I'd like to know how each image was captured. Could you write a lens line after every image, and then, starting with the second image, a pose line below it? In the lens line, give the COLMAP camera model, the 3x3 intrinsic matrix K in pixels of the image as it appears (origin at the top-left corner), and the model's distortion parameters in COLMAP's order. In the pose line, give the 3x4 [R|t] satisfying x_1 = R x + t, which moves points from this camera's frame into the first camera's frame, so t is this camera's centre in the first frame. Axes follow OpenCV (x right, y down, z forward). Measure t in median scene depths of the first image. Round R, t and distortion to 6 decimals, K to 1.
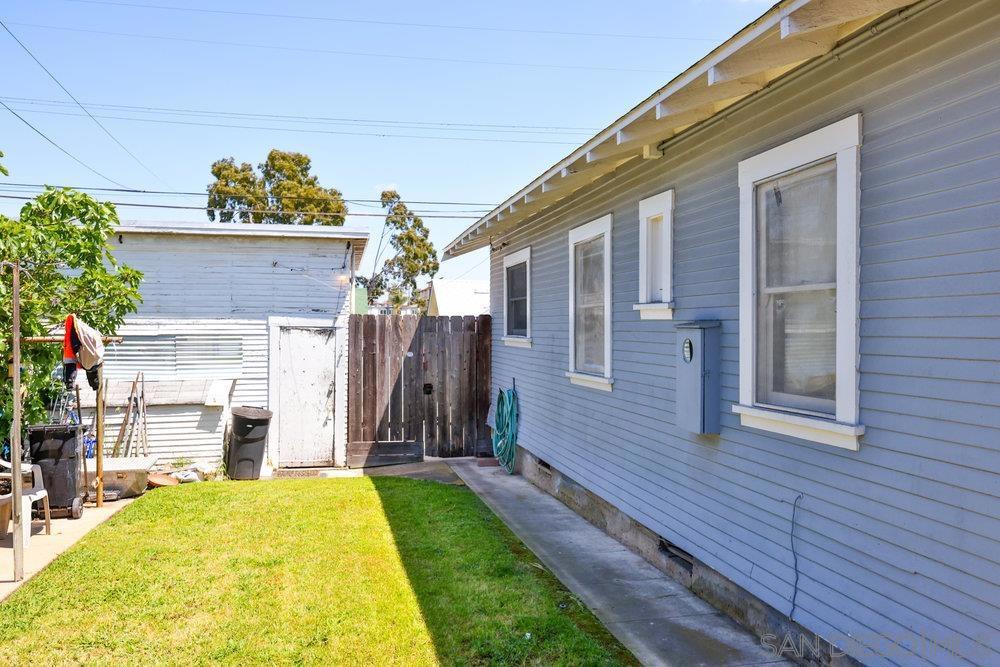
lens RADIAL K [[802.3, 0, 502.9], [0, 802.3, 330.7], [0, 0, 1]] dist [-0.008527, 0.004759]
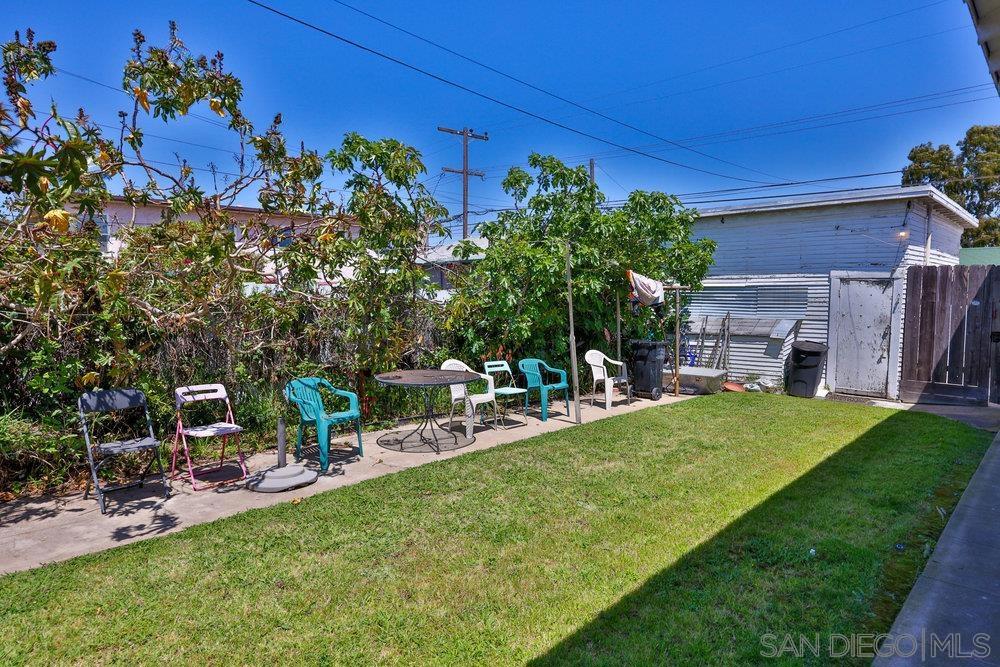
lens RADIAL K [[557.9, 0, 502.8], [0, 557.9, 327.6], [0, 0, 1]] dist [0.002847, 0.000092]
pose [[0.571854, 0.051669, -0.818727, 0.169616], [0.004839, 0.997785, 0.066349, 0.013641], [0.820341, -0.041903, 0.570337, 0.109320]]
